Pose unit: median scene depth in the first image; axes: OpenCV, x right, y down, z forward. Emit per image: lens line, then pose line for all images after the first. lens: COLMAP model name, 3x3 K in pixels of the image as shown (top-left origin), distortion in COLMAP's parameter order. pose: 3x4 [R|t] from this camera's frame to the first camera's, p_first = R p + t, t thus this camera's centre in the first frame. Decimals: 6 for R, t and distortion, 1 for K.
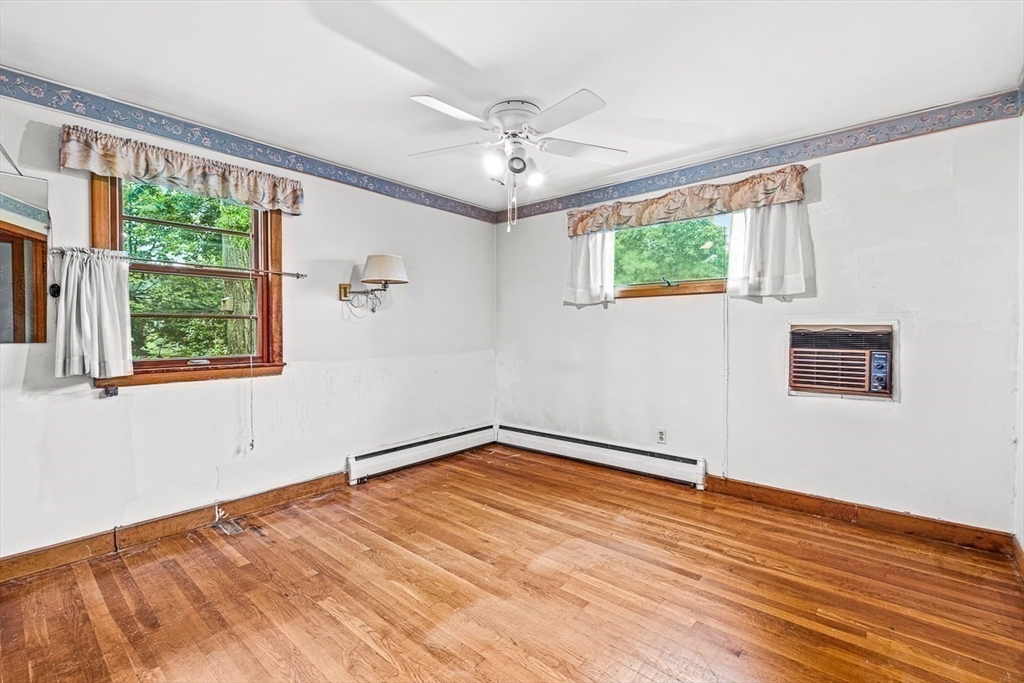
lens RADIAL K [[454.8, 0, 512.9], [0, 454.8, 339.1], [0, 0, 1]] dist [-0.005319, 0.001043]
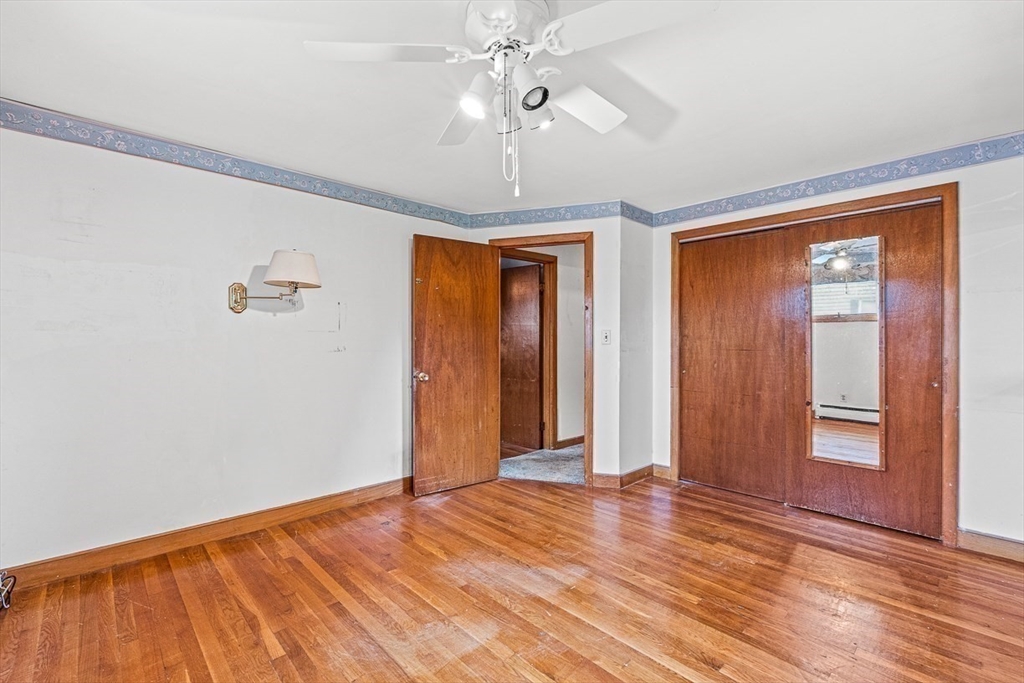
lens RADIAL K [[454.8, 0, 511.1], [0, 454.8, 341.7], [0, 0, 1]] dist [-0.005319, 0.001043]
pose [[-0.994849, -0.002276, 0.101344, -0.065767], [-0.000531, 0.999851, 0.017247, -0.057780], [-0.101368, 0.017105, -0.994702, 1.762471]]
